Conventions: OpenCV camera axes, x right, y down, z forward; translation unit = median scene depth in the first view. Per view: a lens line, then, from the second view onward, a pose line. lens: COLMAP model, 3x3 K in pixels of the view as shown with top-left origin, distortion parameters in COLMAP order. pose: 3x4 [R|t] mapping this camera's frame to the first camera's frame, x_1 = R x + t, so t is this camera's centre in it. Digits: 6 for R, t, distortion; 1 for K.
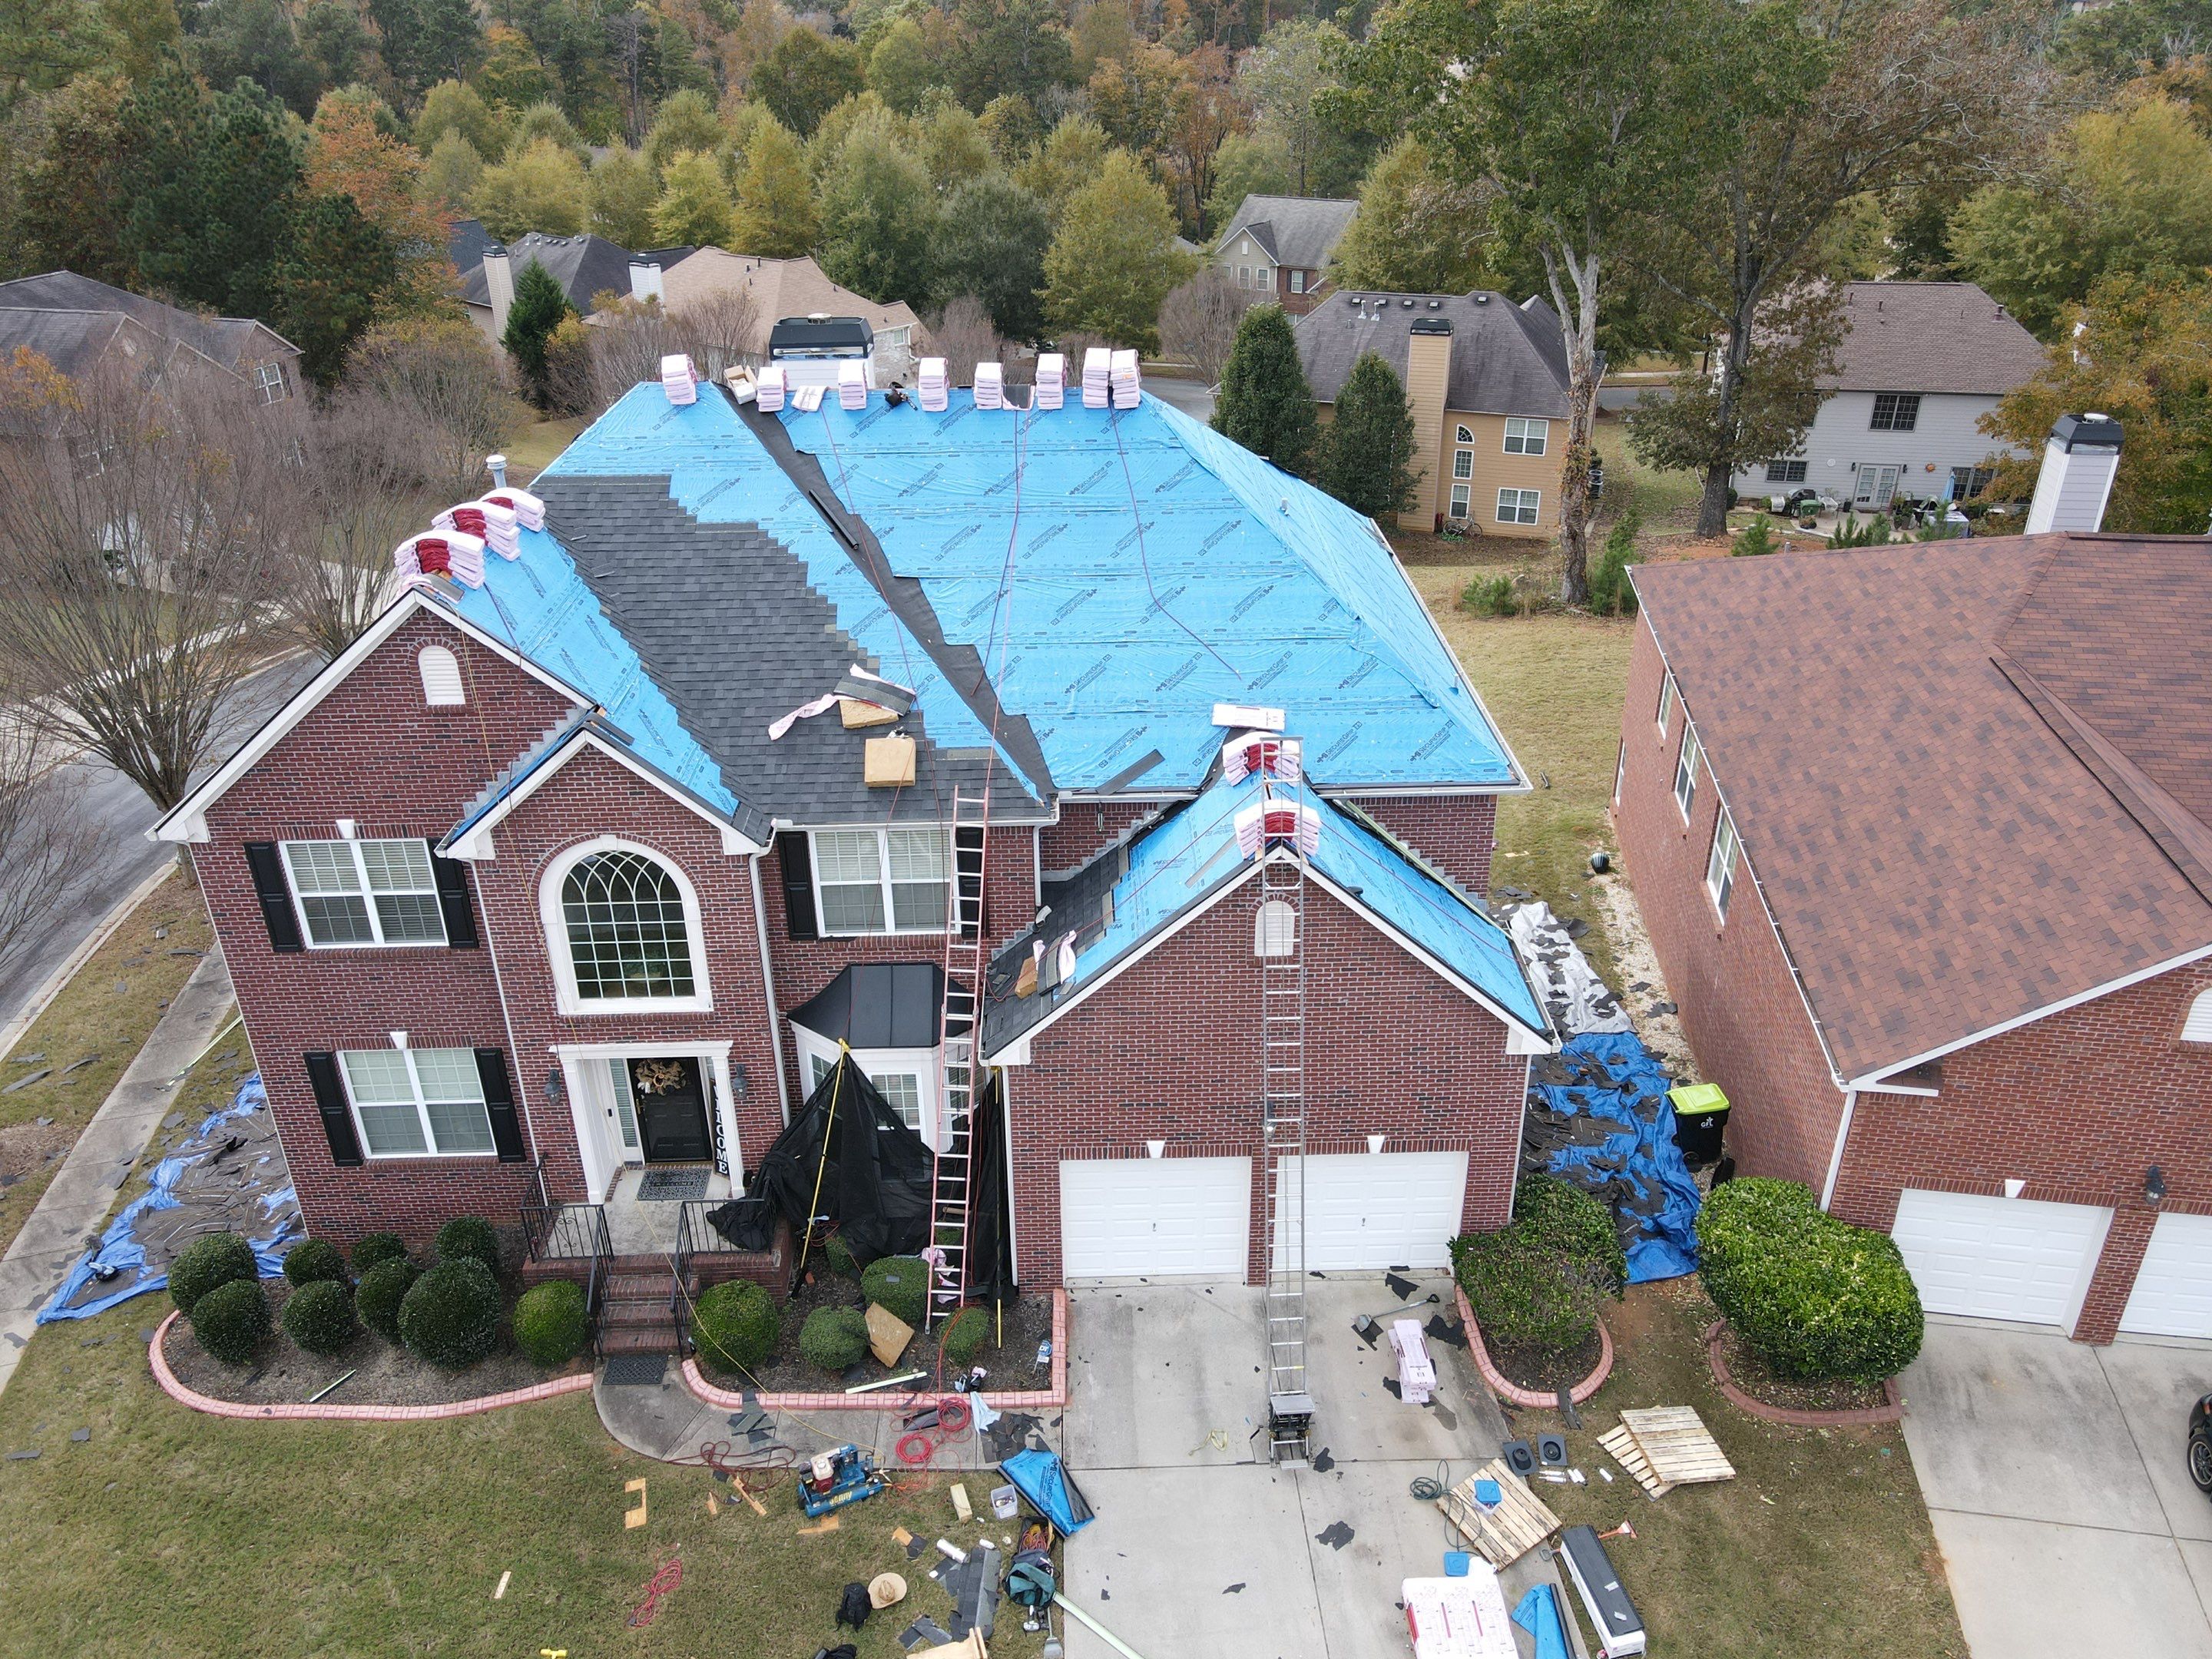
lens RADIAL K [[1618.0, 0, 1113.9], [0, 1618.0, 825.7], [0, 0, 1]] dist [0.010686, 0.017418]
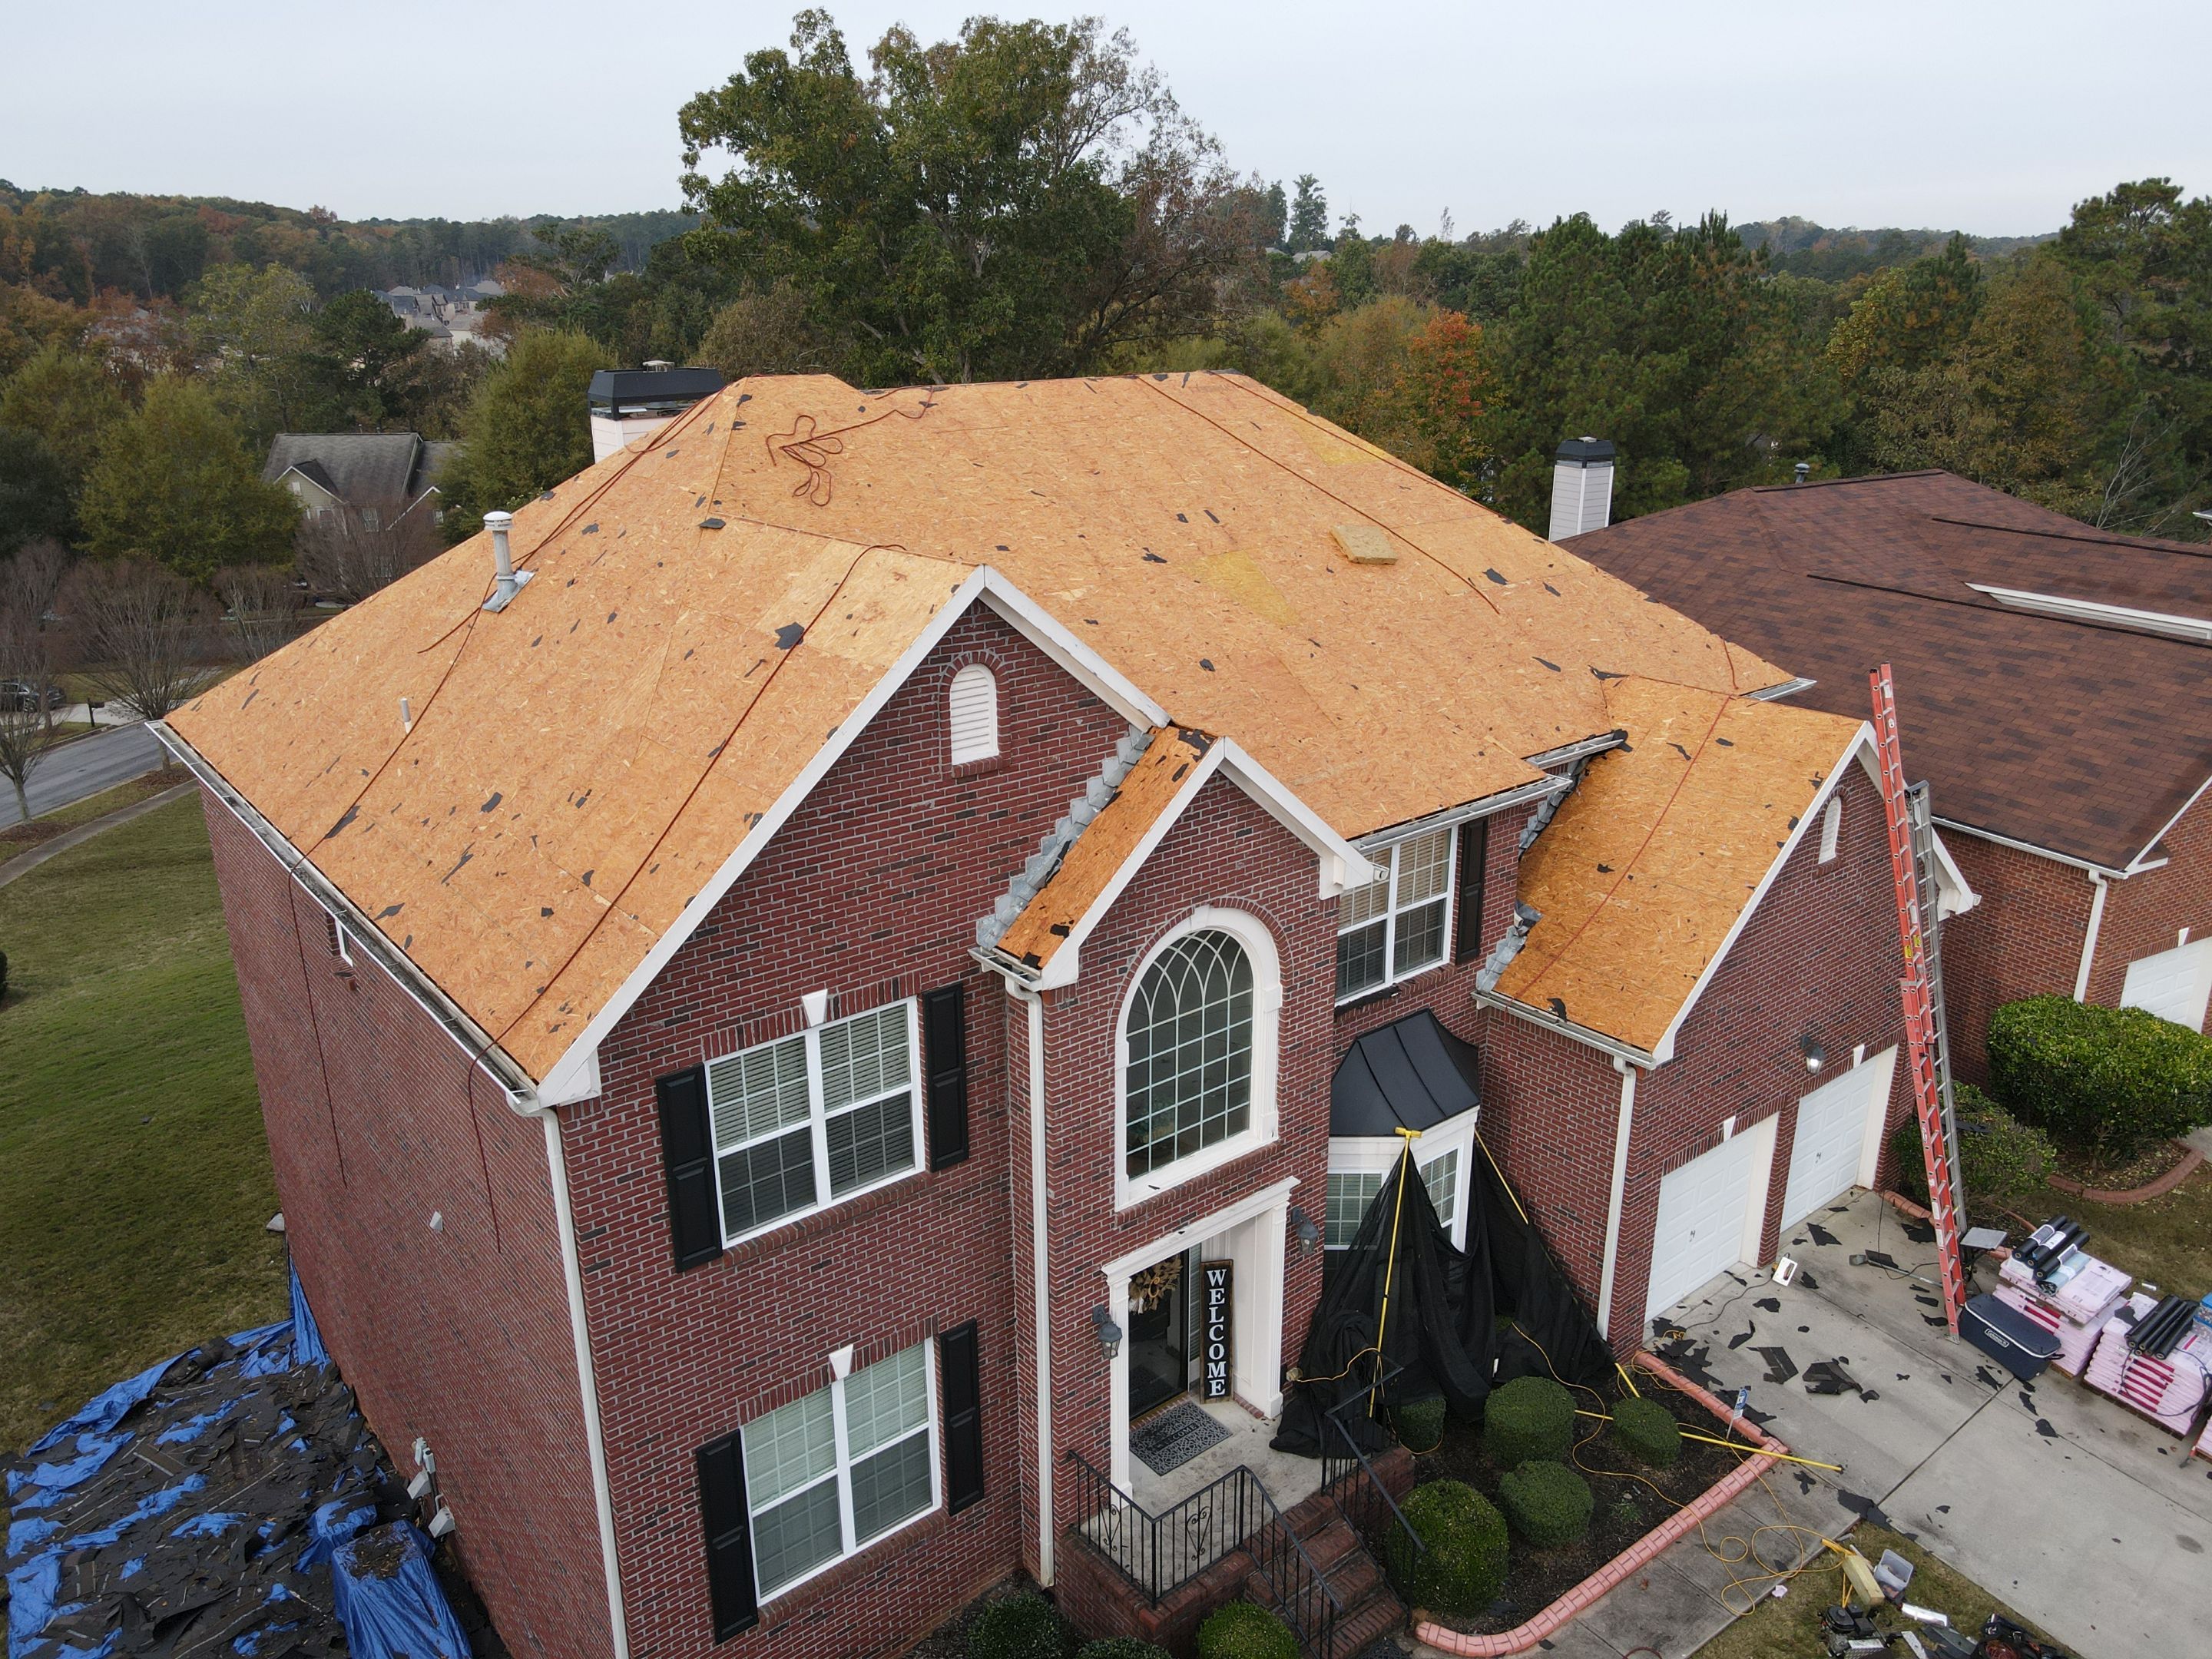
lens RADIAL K [[1618.4, 0, 1101.7], [0, 1618.4, 841.6], [0, 0, 1]] dist [0.014533, 0.011409]
pose [[0.795664, -0.198357, 0.572340, -0.679542], [0.278495, 0.958871, -0.054844, 0.004818], [-0.537921, 0.203031, 0.818181, 0.414567]]
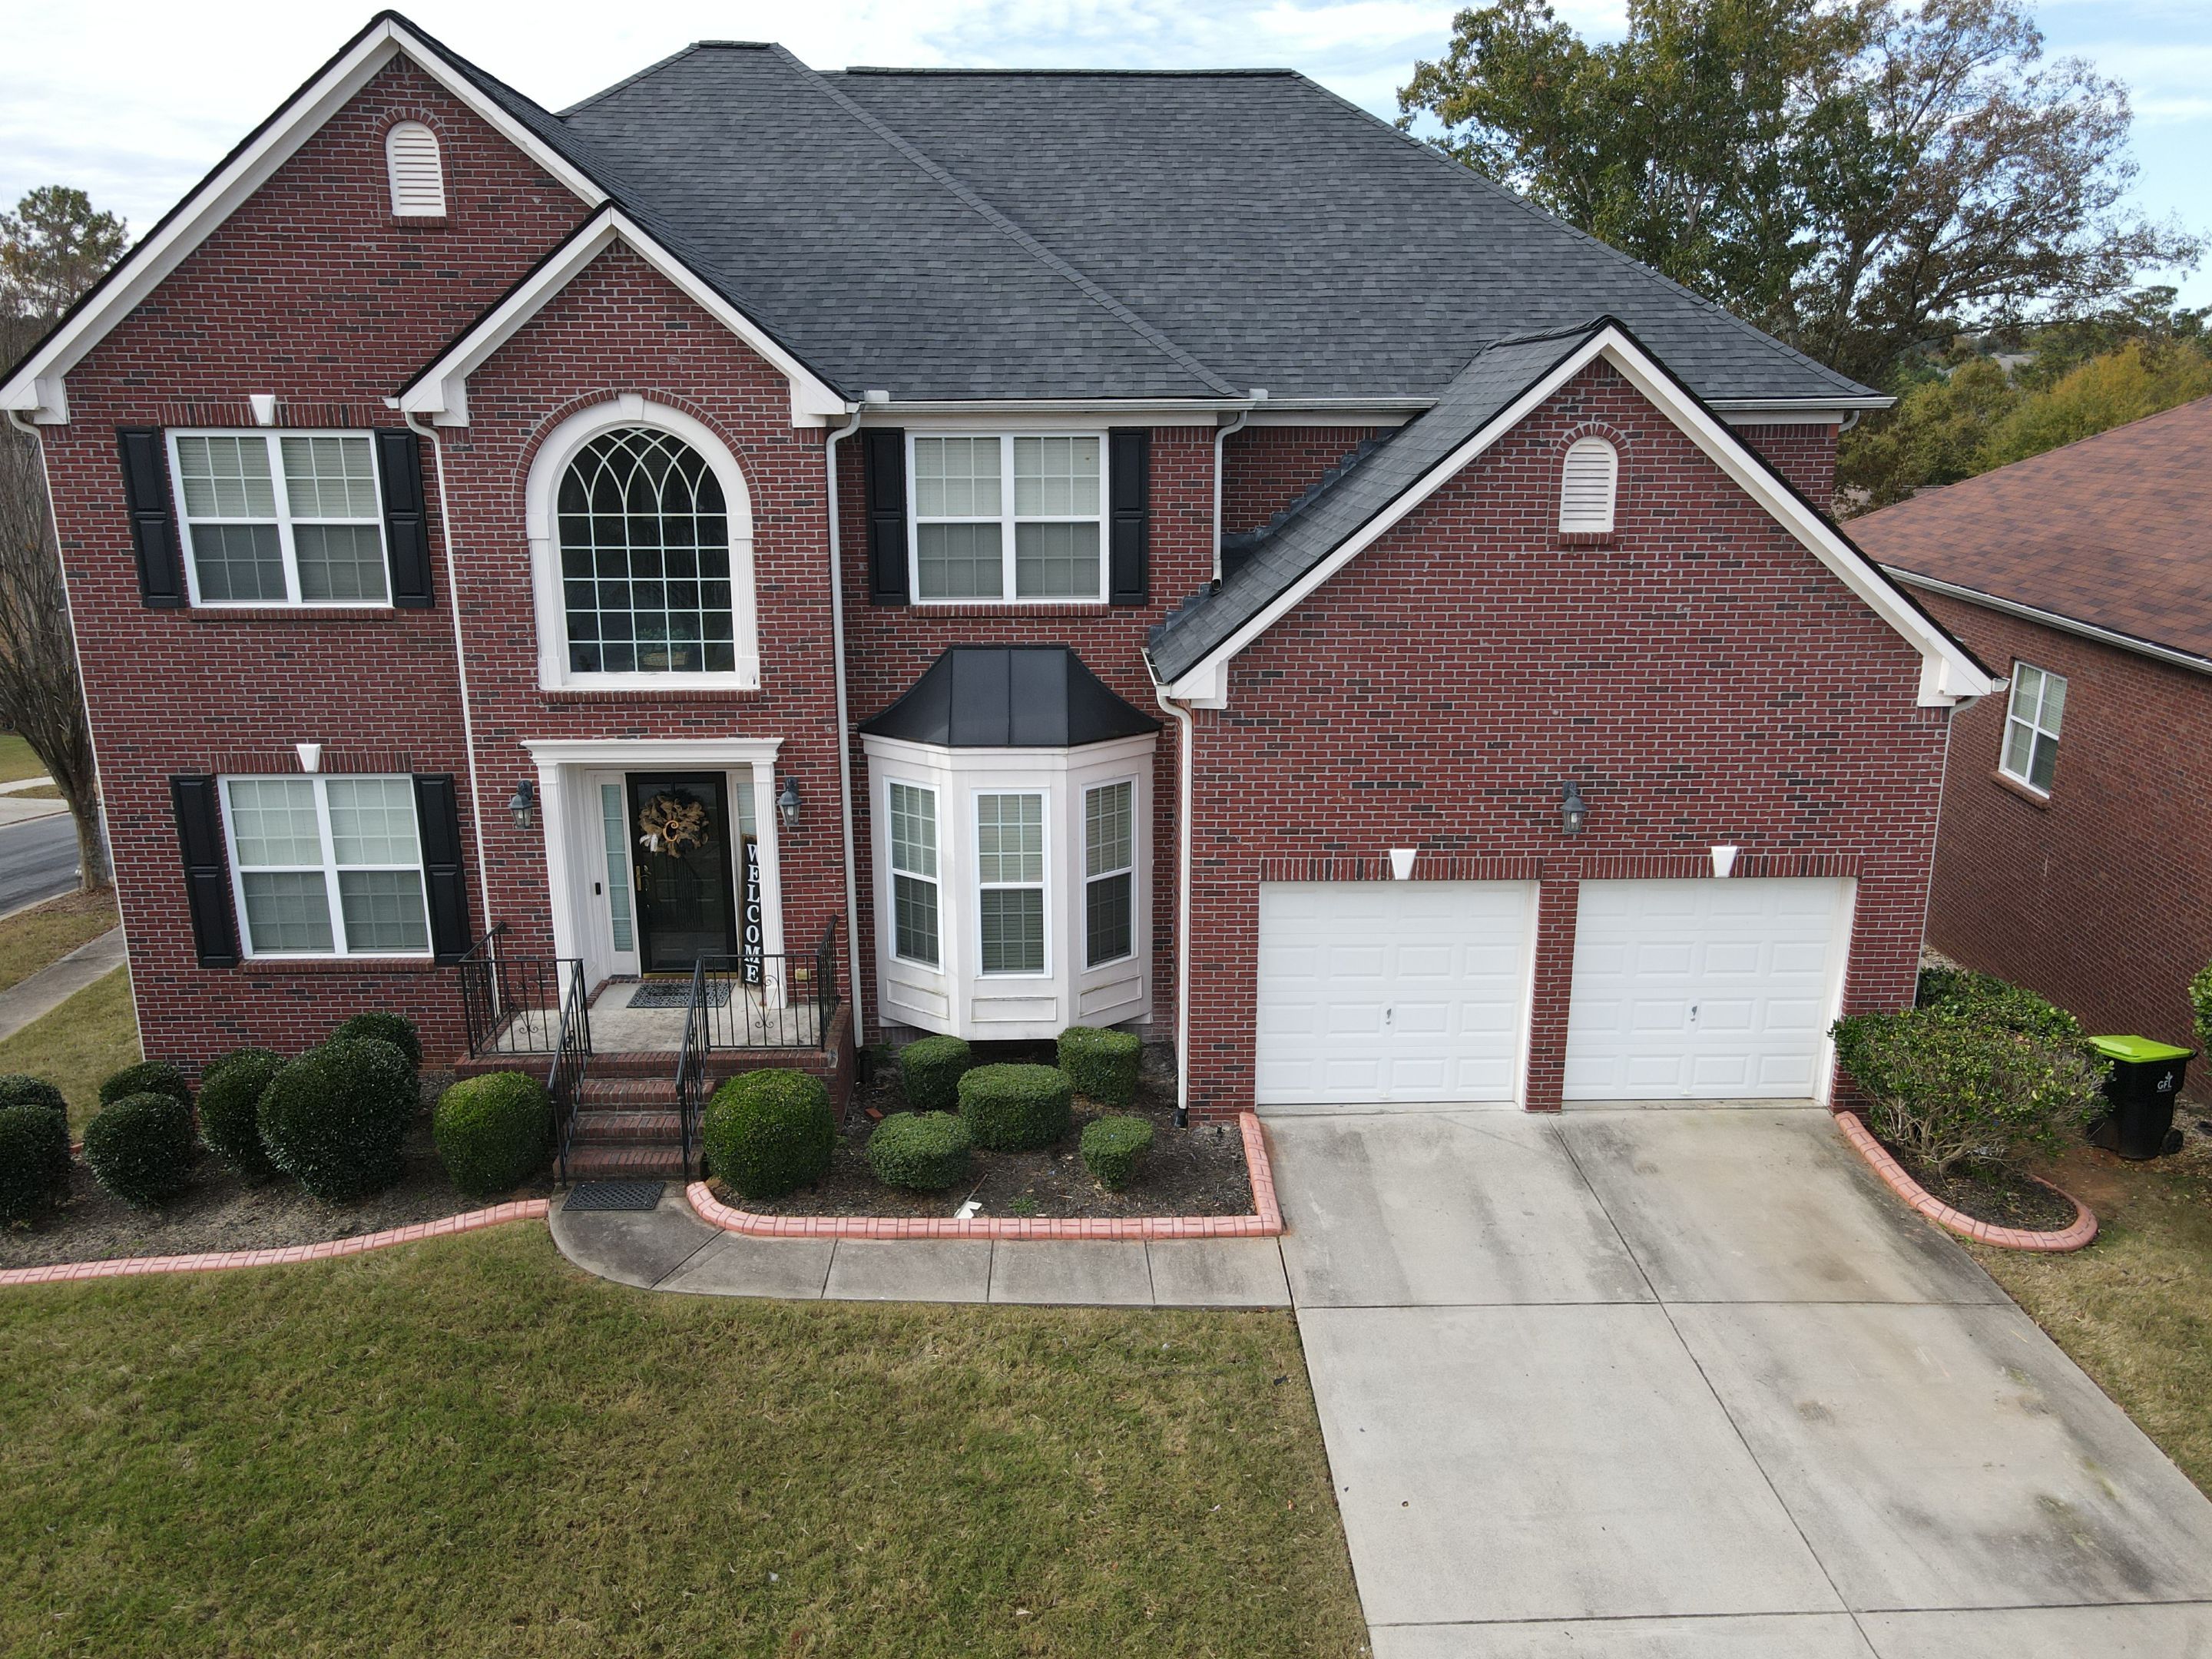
lens RADIAL K [[1618.4, 0, 1102.4], [0, 1618.4, 837.6], [0, 0, 1]] dist [0.014533, 0.011409]
pose [[0.999971, 0.005960, 0.004767, -0.098807], [-0.004779, 0.975969, -0.217856, 0.322226], [-0.005951, 0.217827, 0.975969, 0.318231]]
